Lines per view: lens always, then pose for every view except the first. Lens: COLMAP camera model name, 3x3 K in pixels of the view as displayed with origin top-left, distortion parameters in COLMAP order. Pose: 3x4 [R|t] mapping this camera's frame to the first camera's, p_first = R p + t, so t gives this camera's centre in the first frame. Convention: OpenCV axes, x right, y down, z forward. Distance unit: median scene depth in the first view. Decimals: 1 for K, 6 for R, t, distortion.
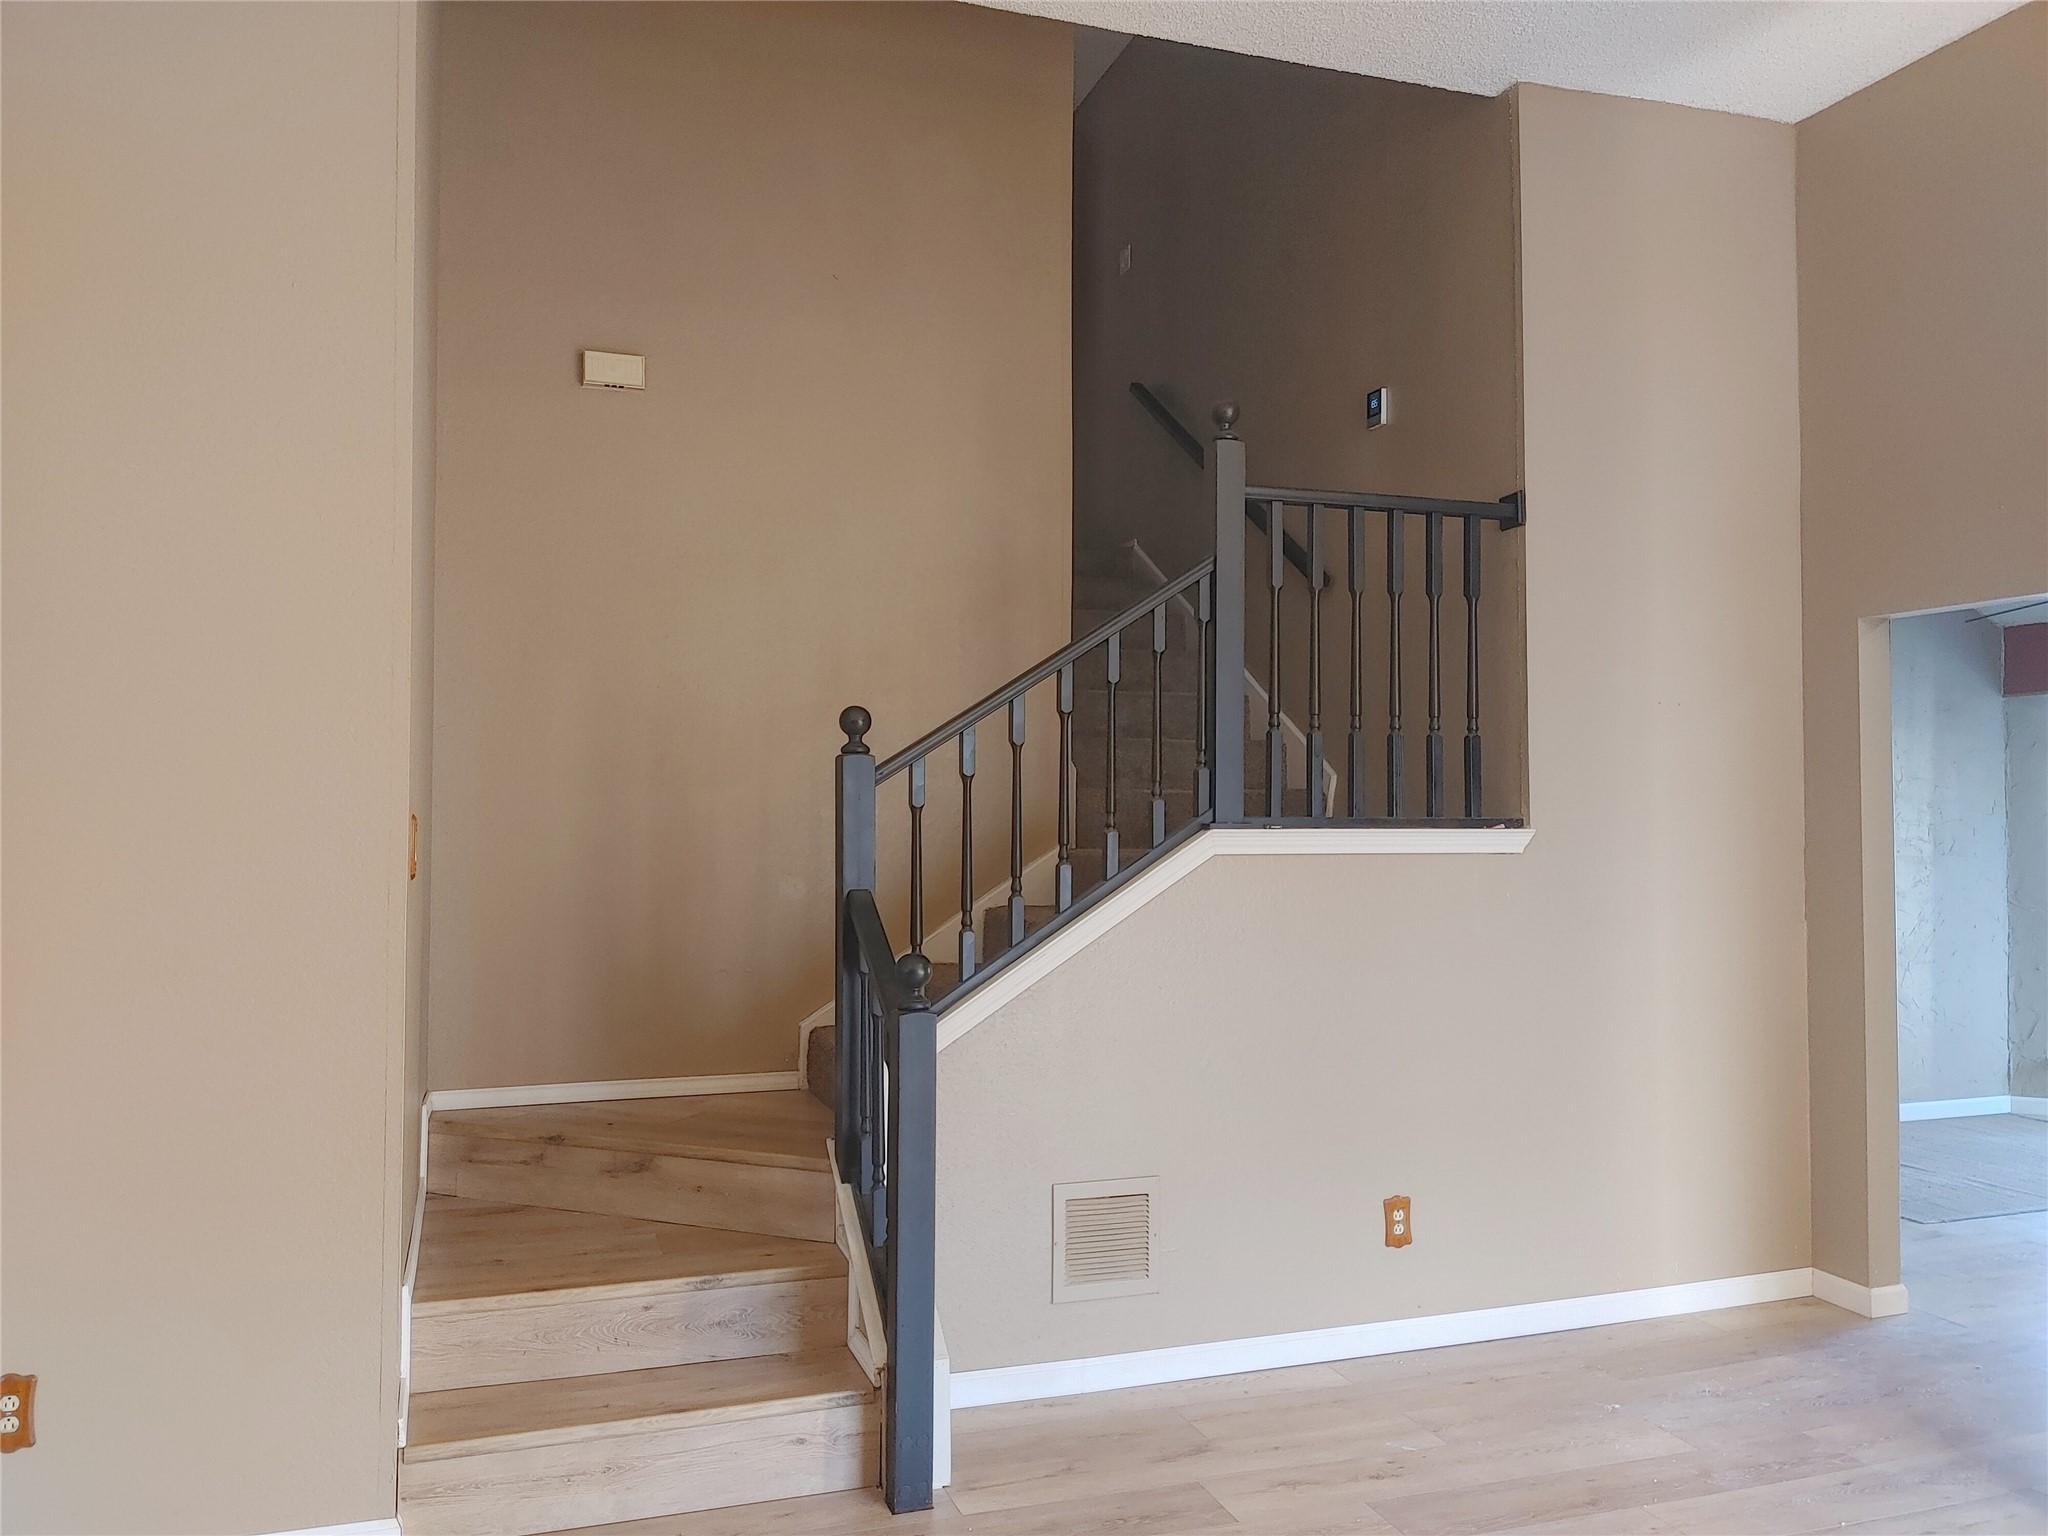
lens RADIAL K [[1549.7, 0, 1023.8], [0, 1549.7, 774.8], [0, 0, 1]] dist [0.087354, -0.099210]
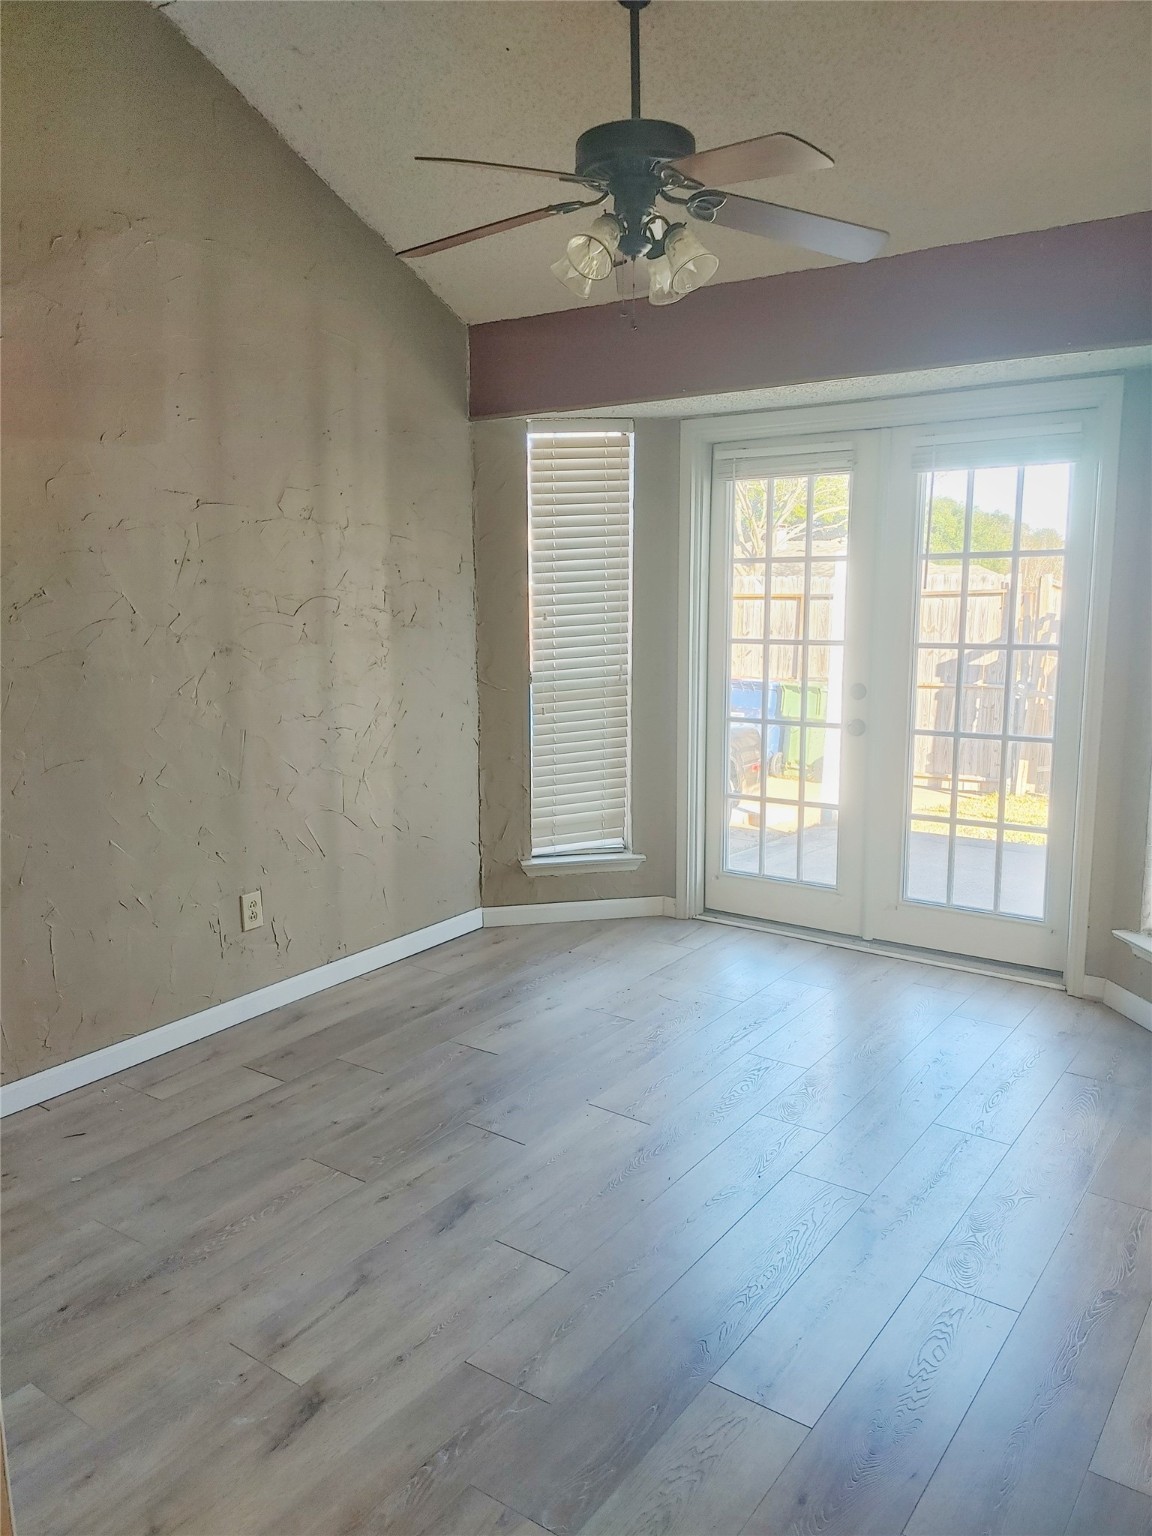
lens RADIAL K [[1162.3, 0, 575.2], [0, 1162.3, 767.9], [0, 0, 1]] dist [0.087354, -0.099210]
pose [[0.819955, -0.105936, 0.562540, 0.322885], [-0.008083, 0.980485, 0.196425, 0.005840], [-0.572371, -0.165607, 0.803098, 0.482364]]
